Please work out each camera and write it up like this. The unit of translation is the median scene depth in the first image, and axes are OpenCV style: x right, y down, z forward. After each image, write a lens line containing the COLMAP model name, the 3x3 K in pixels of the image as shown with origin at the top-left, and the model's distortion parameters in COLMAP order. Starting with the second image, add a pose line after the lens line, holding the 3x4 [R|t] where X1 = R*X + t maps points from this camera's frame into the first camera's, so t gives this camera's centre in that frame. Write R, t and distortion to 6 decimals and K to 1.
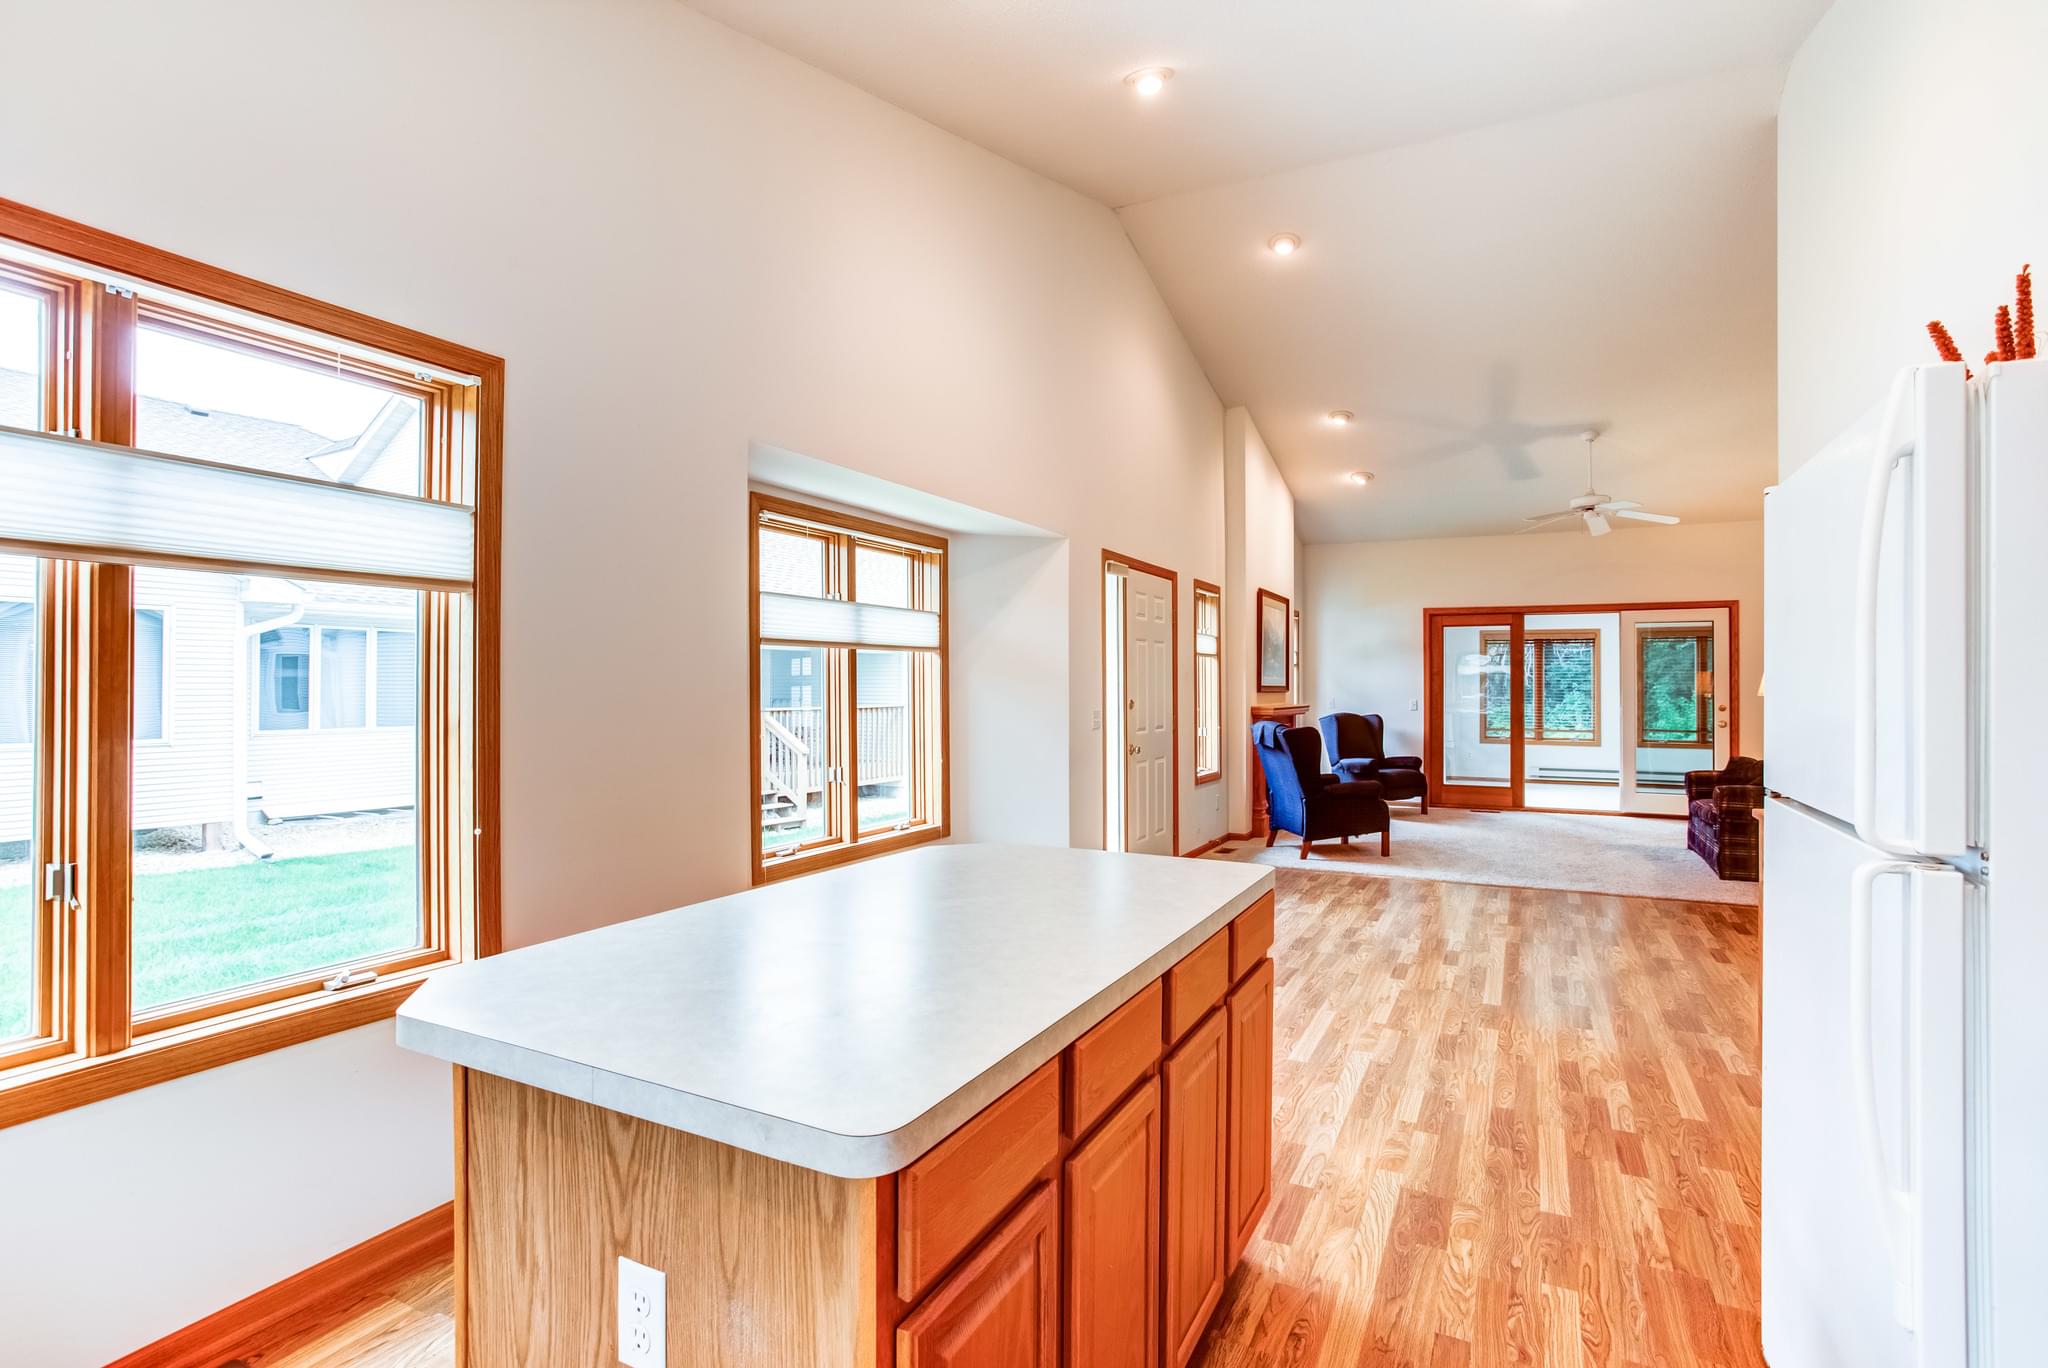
lens RADIAL K [[988.0, 0, 1029.2], [0, 988.0, 674.1], [0, 0, 1]] dist [-0.057244, 0.030533]
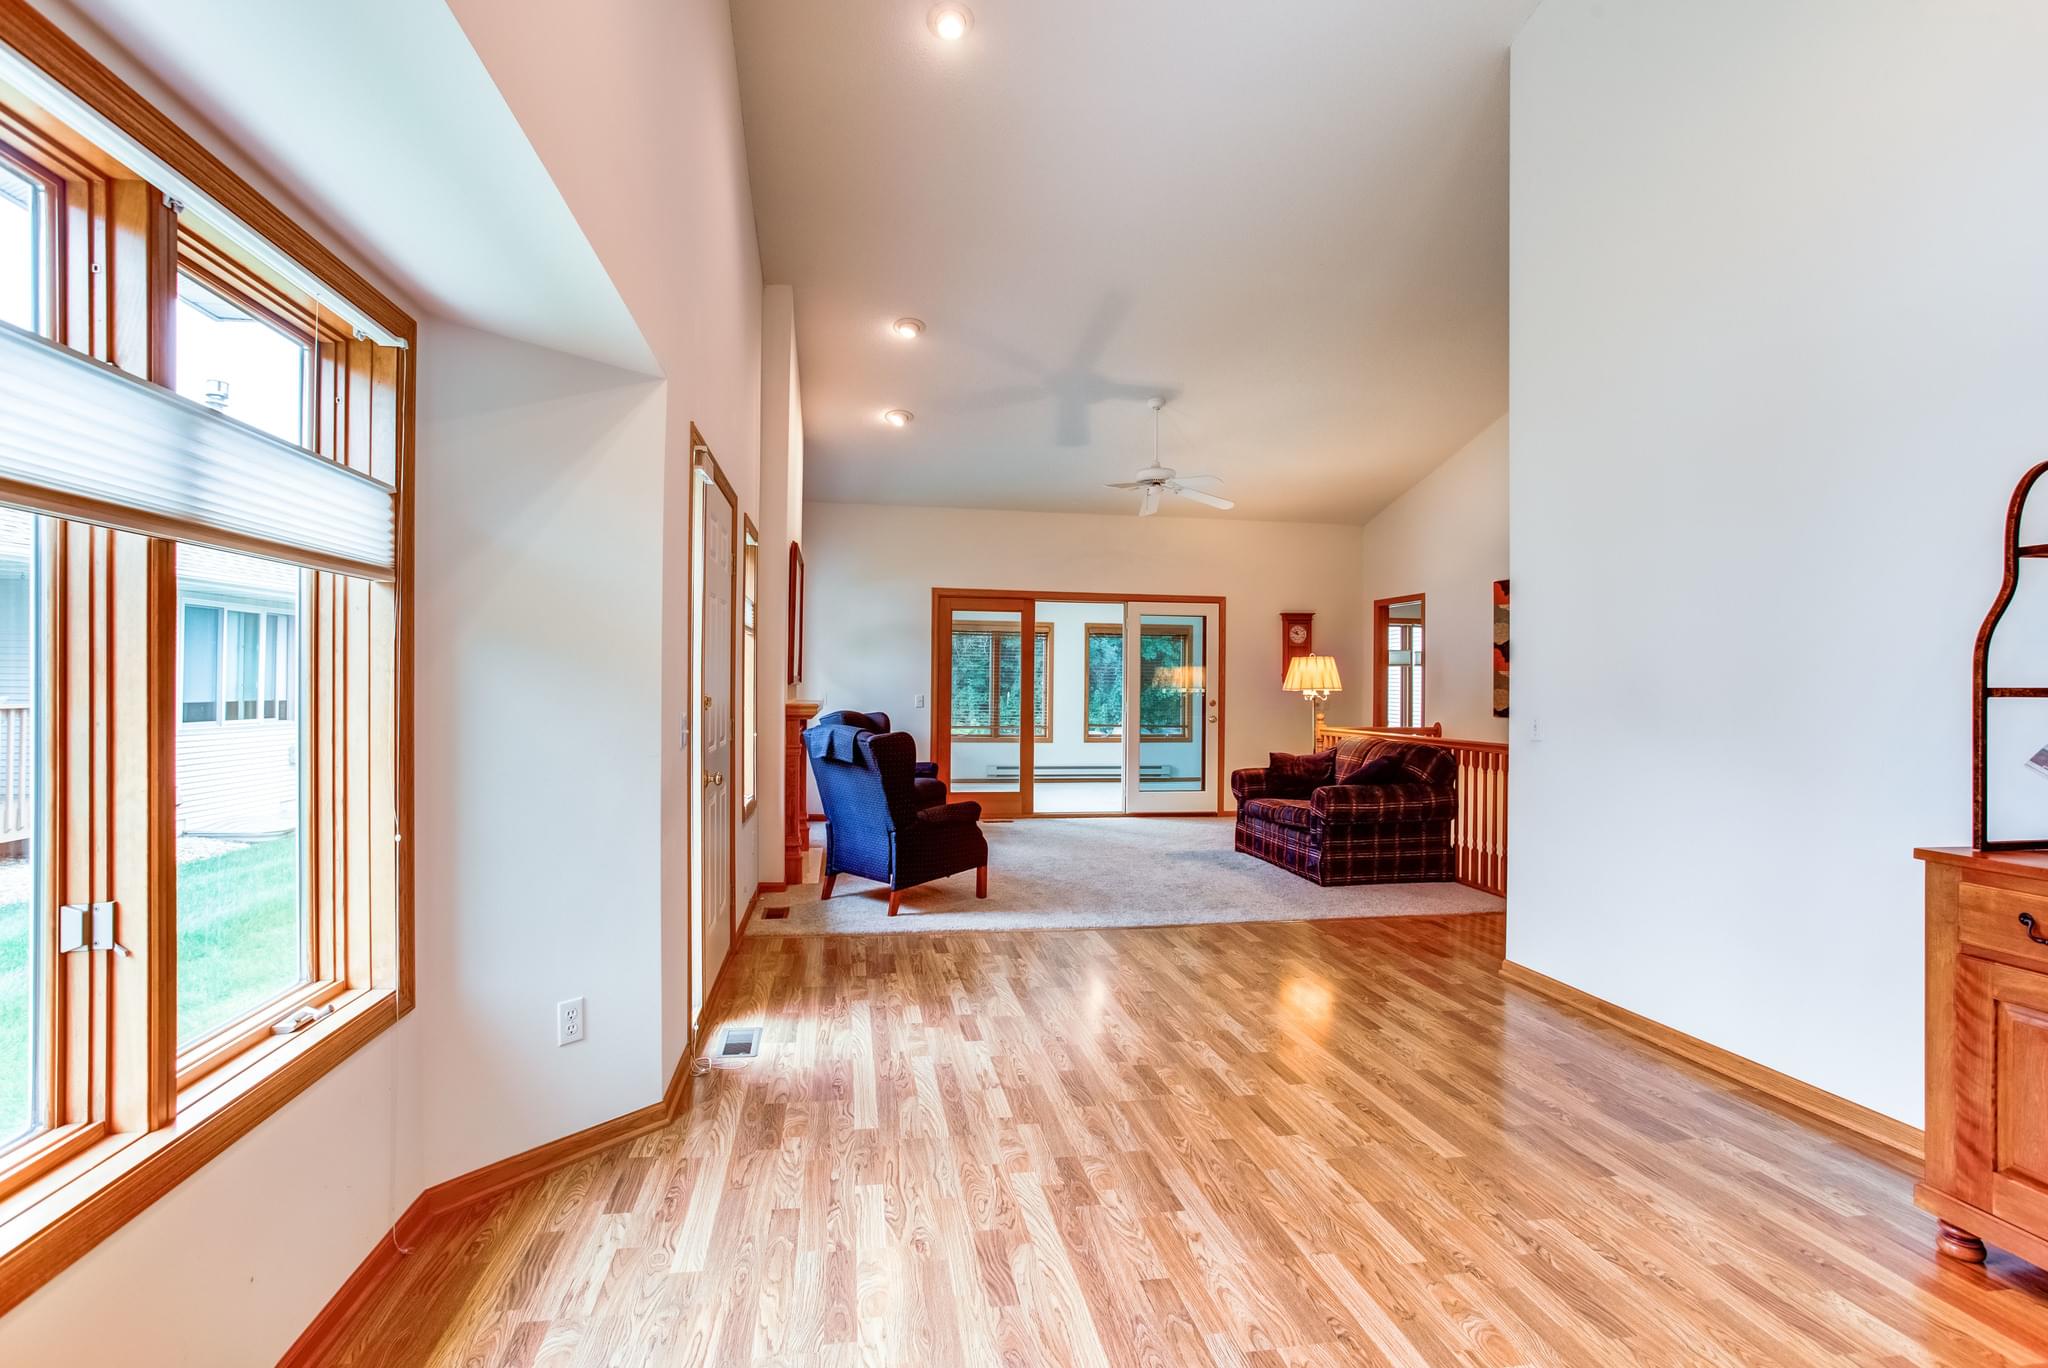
lens RADIAL K [[988.0, 0, 1013.9], [0, 988.0, 717.7], [0, 0, 1]] dist [-0.057244, 0.030533]
pose [[0.805891, -0.014822, 0.591878, -0.085877], [-0.013915, 0.998936, 0.043962, 0.009691], [-0.591900, -0.043665, 0.804828, 0.374423]]
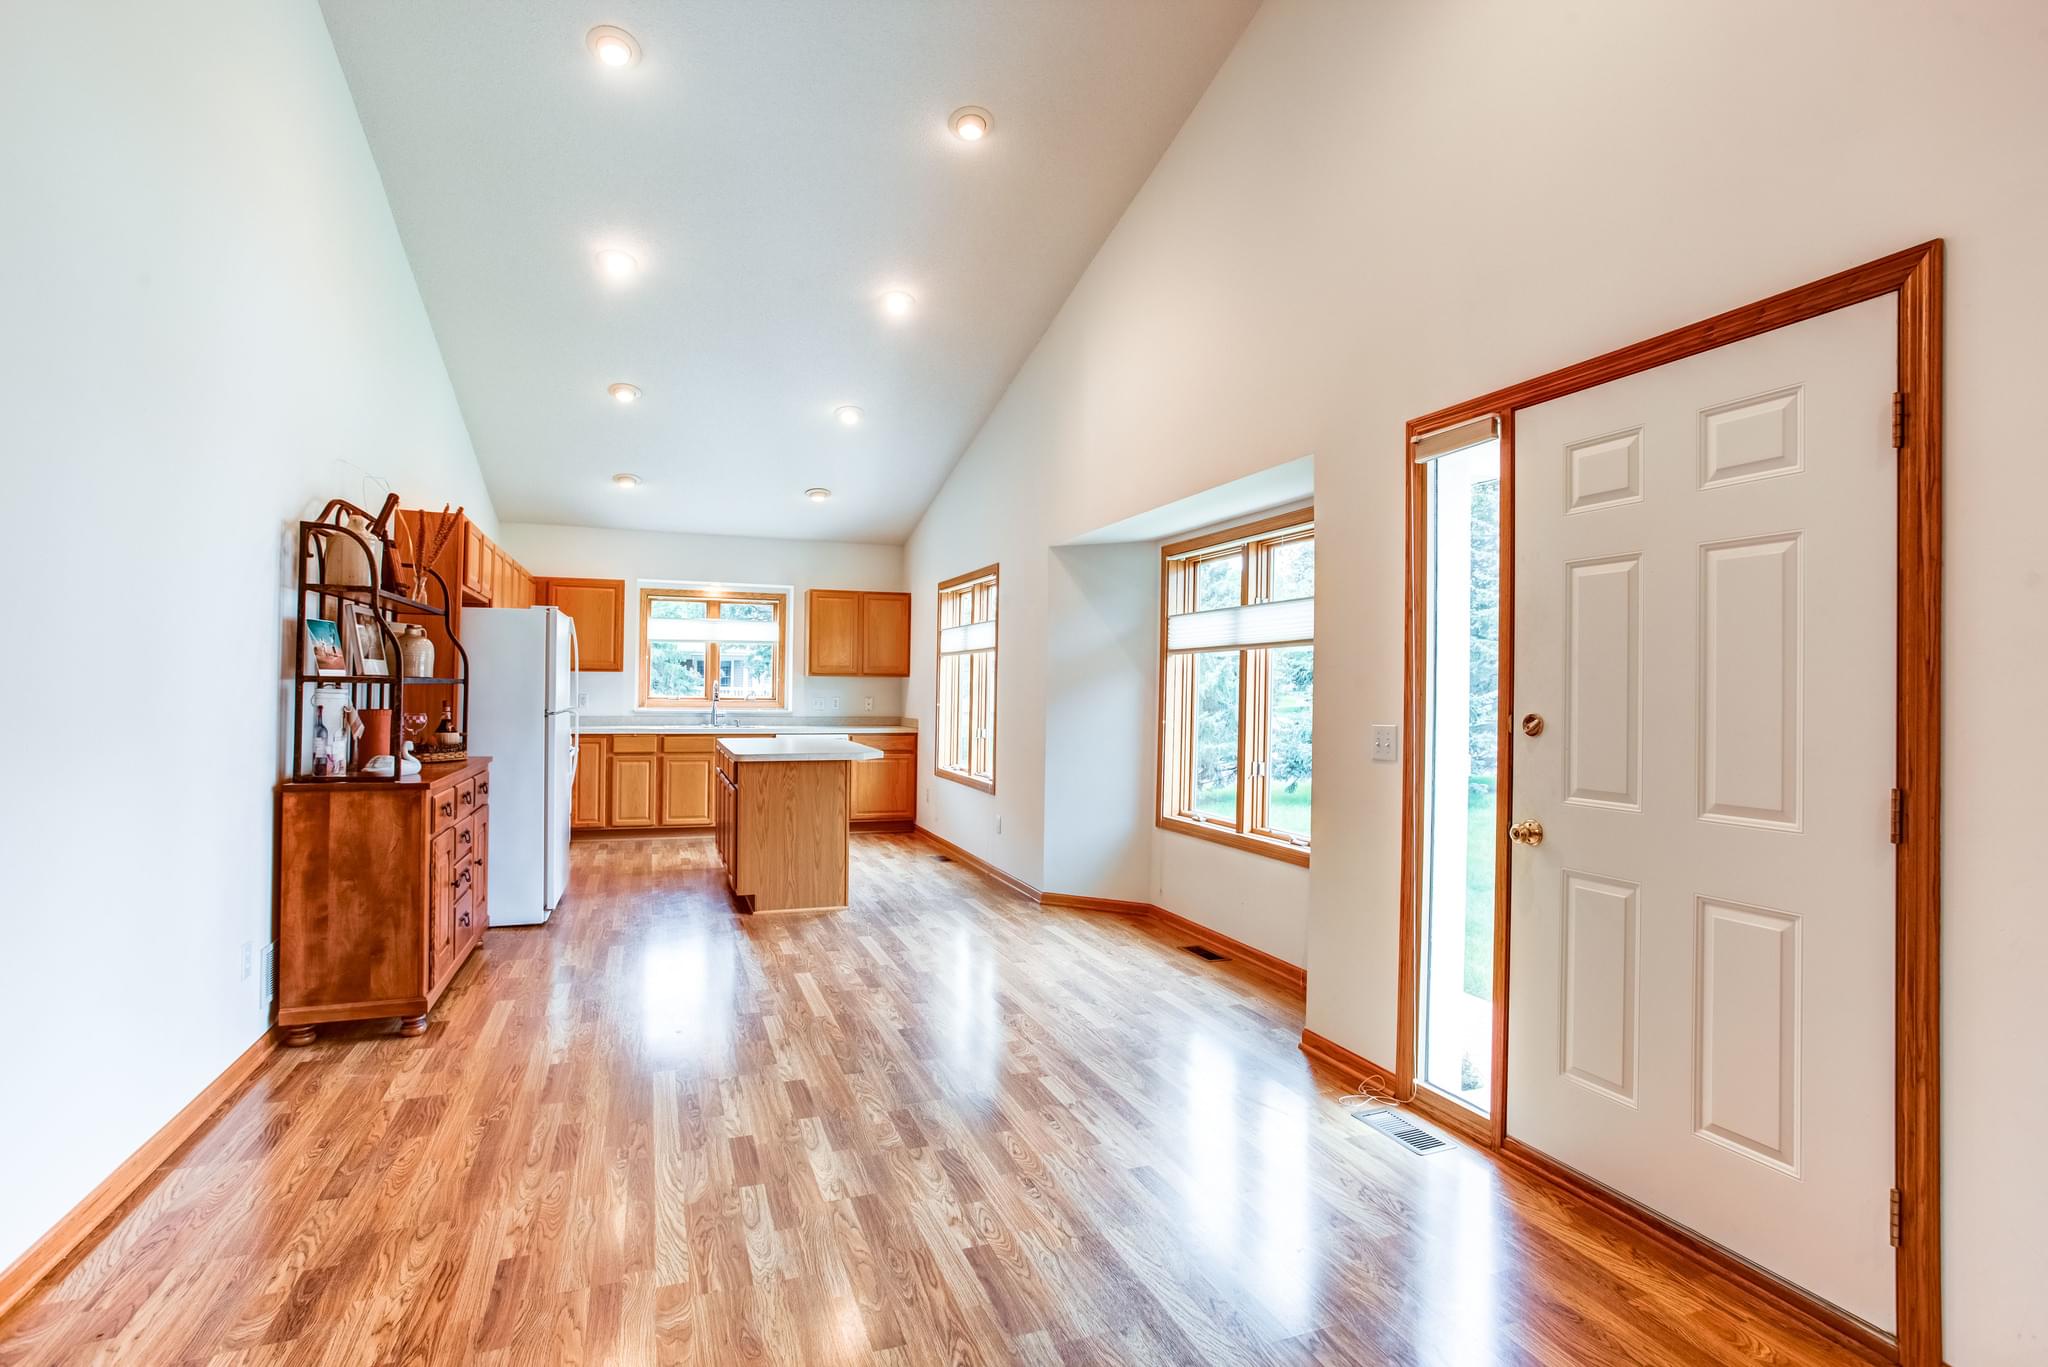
lens RADIAL K [[988.0, 0, 1016.8], [0, 988.0, 673.0], [0, 0, 1]] dist [-0.057244, 0.030533]
pose [[-0.676417, -0.022177, -0.736185, 0.496699], [-0.004706, 0.999656, -0.025790, 0.017720], [0.736504, -0.013981, -0.676289, 0.997391]]
